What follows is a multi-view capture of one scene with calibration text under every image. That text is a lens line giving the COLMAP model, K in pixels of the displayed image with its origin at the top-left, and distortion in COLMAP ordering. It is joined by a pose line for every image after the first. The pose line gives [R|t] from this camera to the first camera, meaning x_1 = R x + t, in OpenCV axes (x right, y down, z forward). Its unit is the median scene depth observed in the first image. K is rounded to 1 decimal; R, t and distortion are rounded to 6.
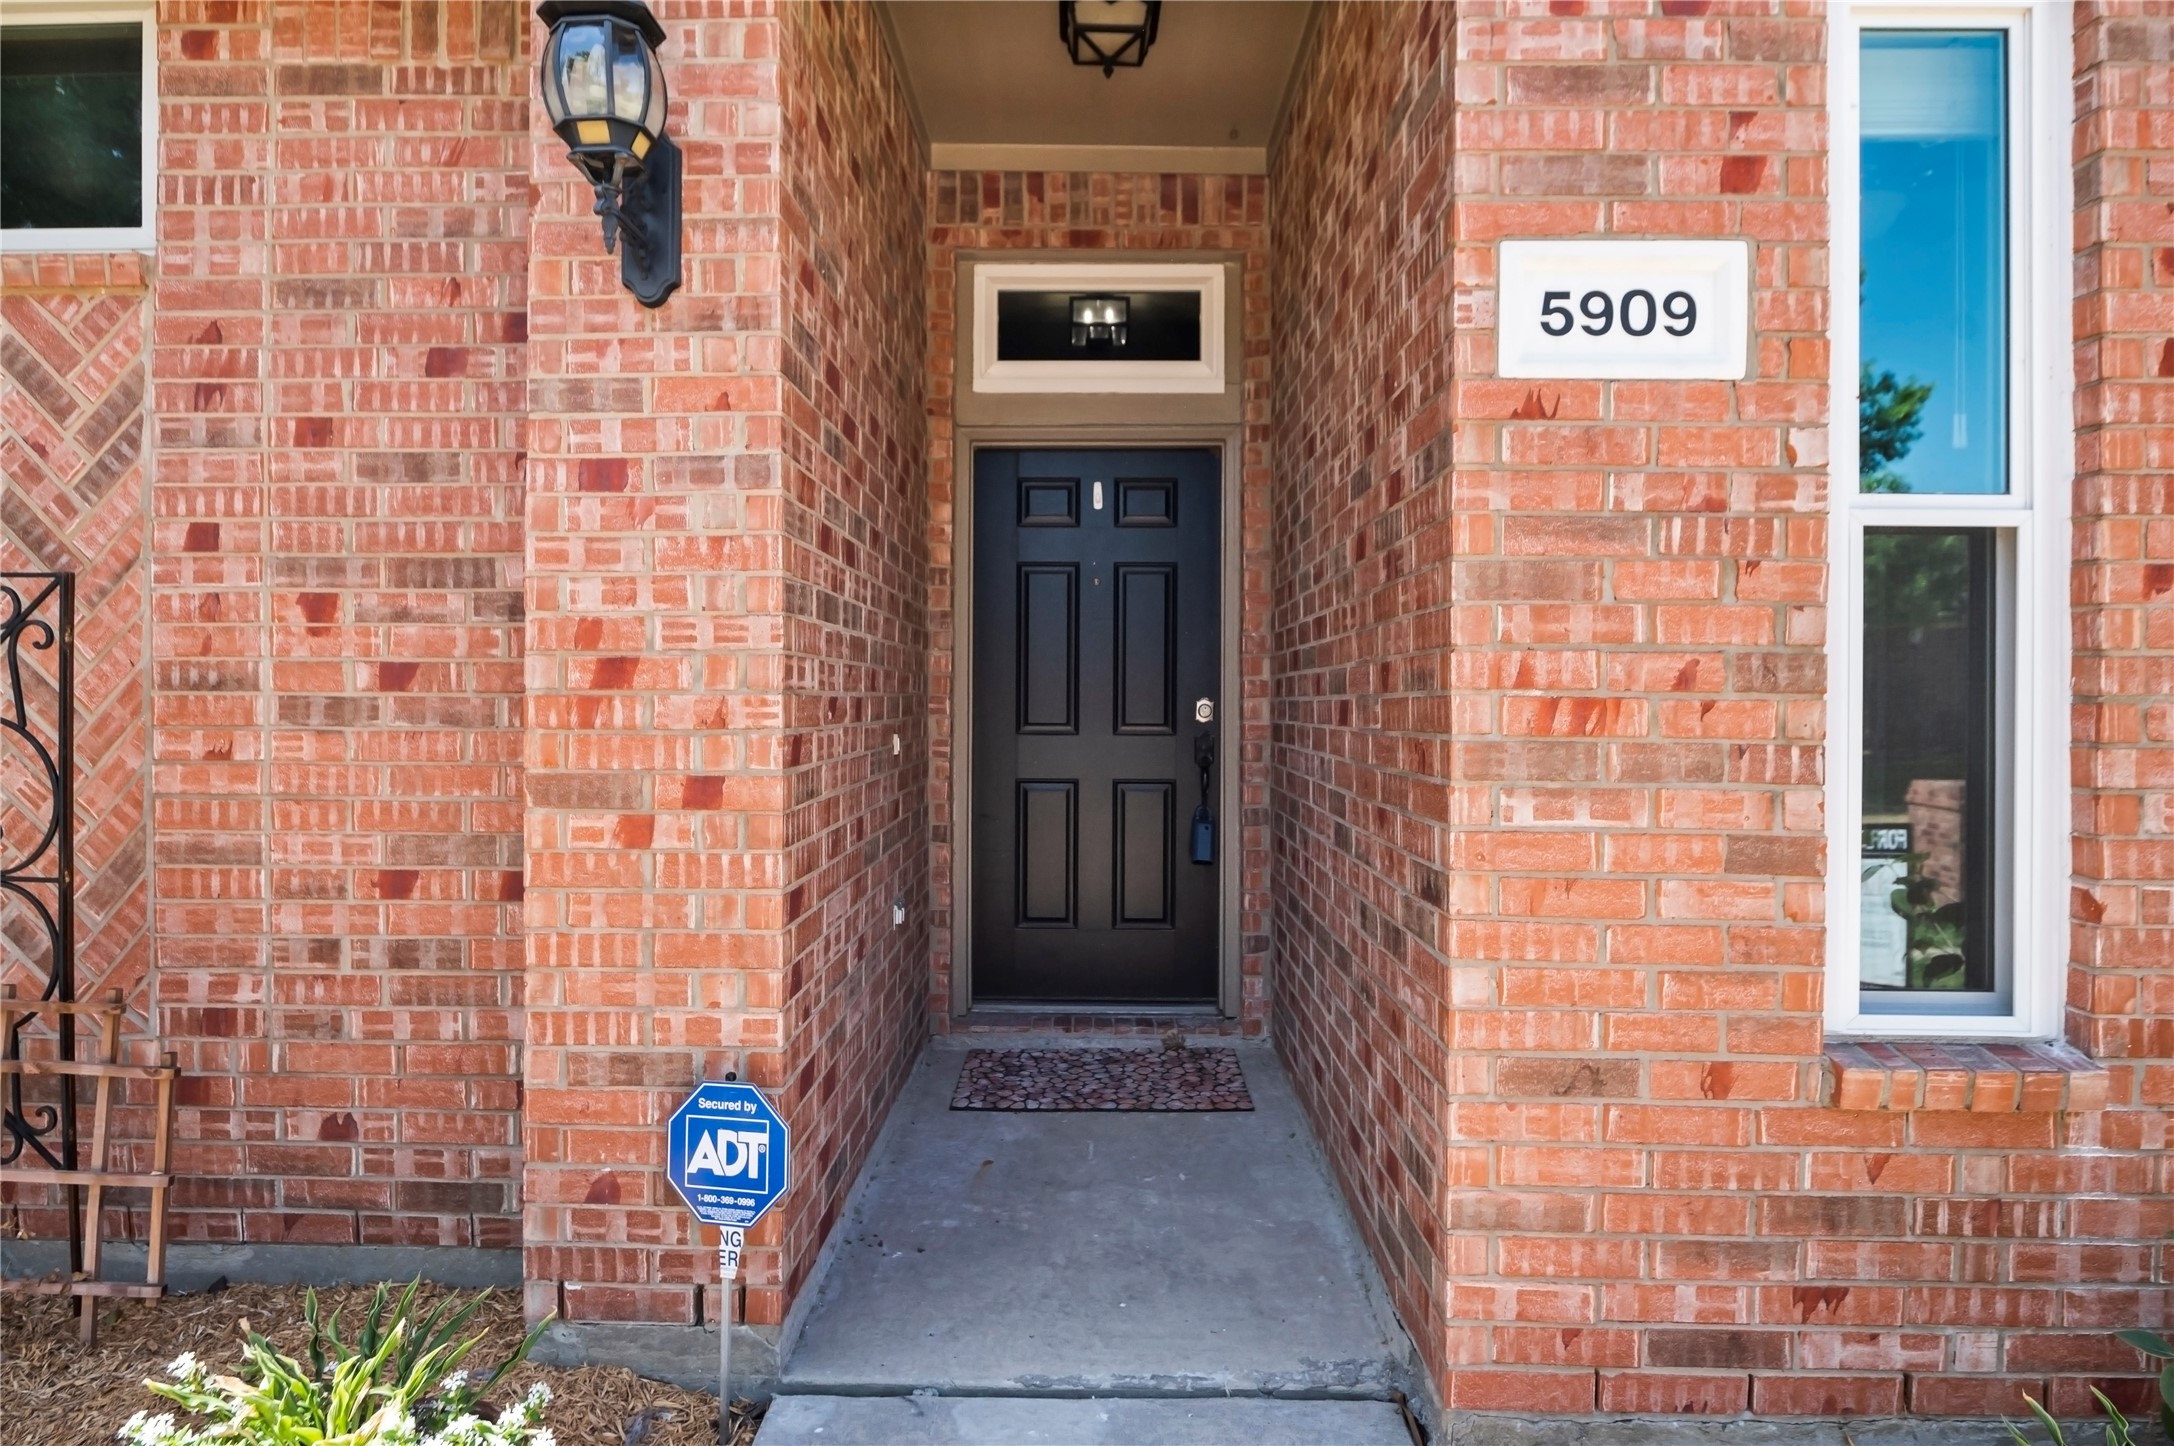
lens RADIAL K [[1205.5, 0, 1090.0], [0, 1205.5, 700.4], [0, 0, 1]] dist [0.011501, -0.010698]
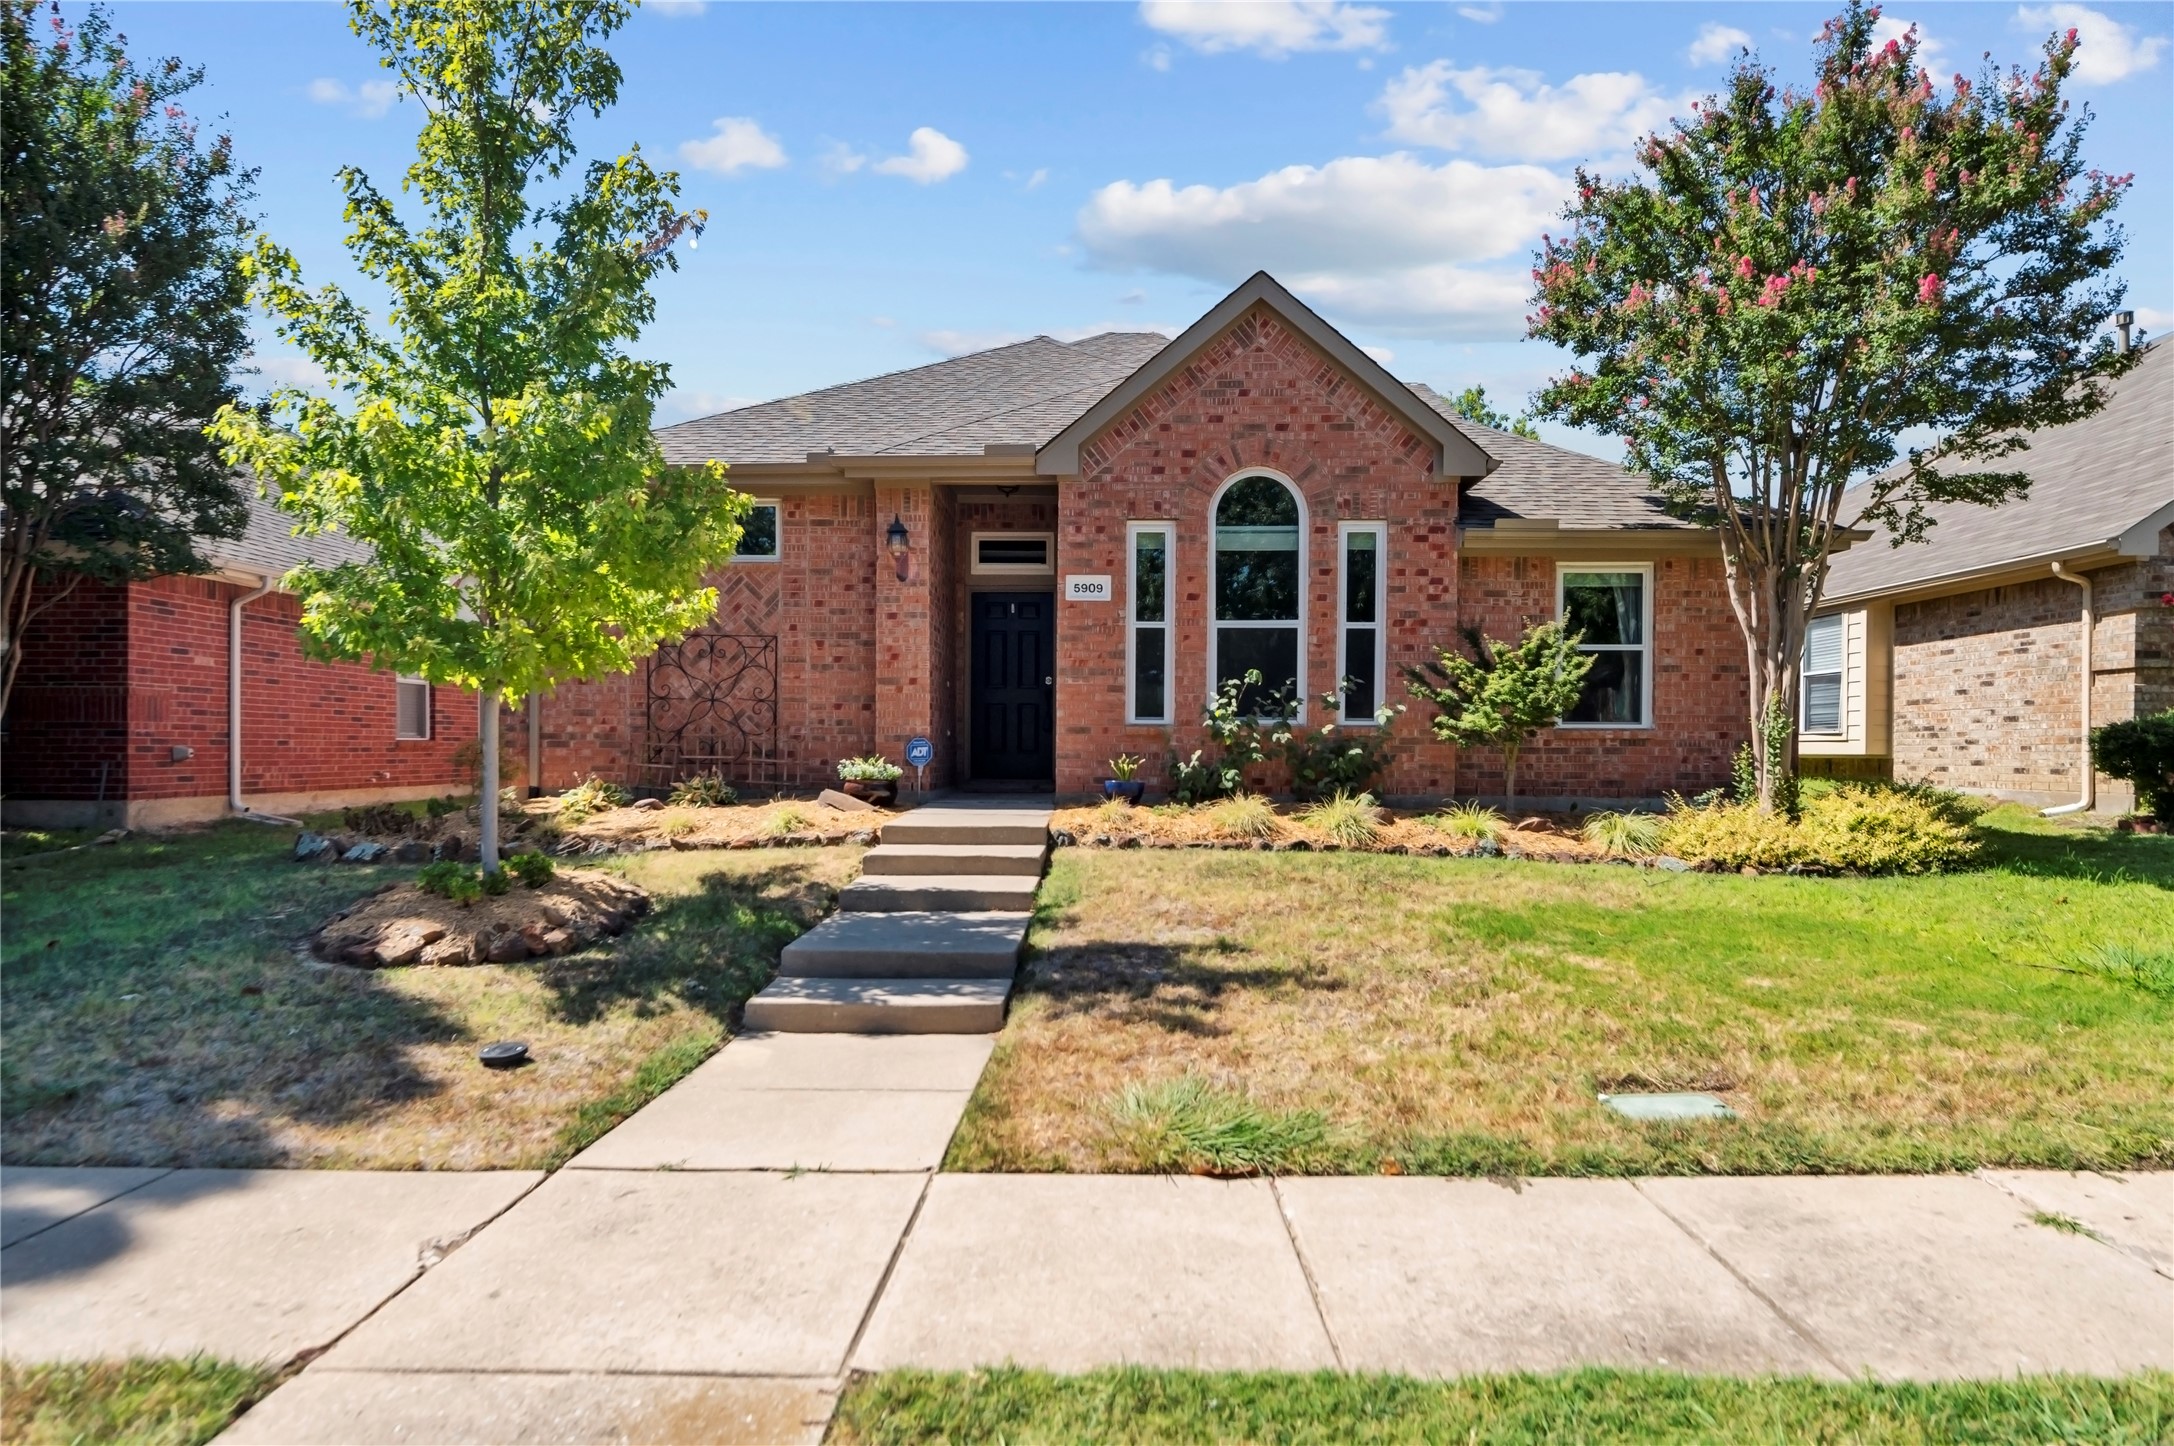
lens RADIAL K [[1205.5, 0, 1085.2], [0, 1205.5, 744.3], [0, 0, 1]] dist [0.011501, -0.010698]
pose [[0.999915, 0.001090, -0.012971, 0.433102], [-0.001134, 0.999993, -0.003446, 0.343191], [0.012967, 0.003460, 0.999910, -3.819648]]
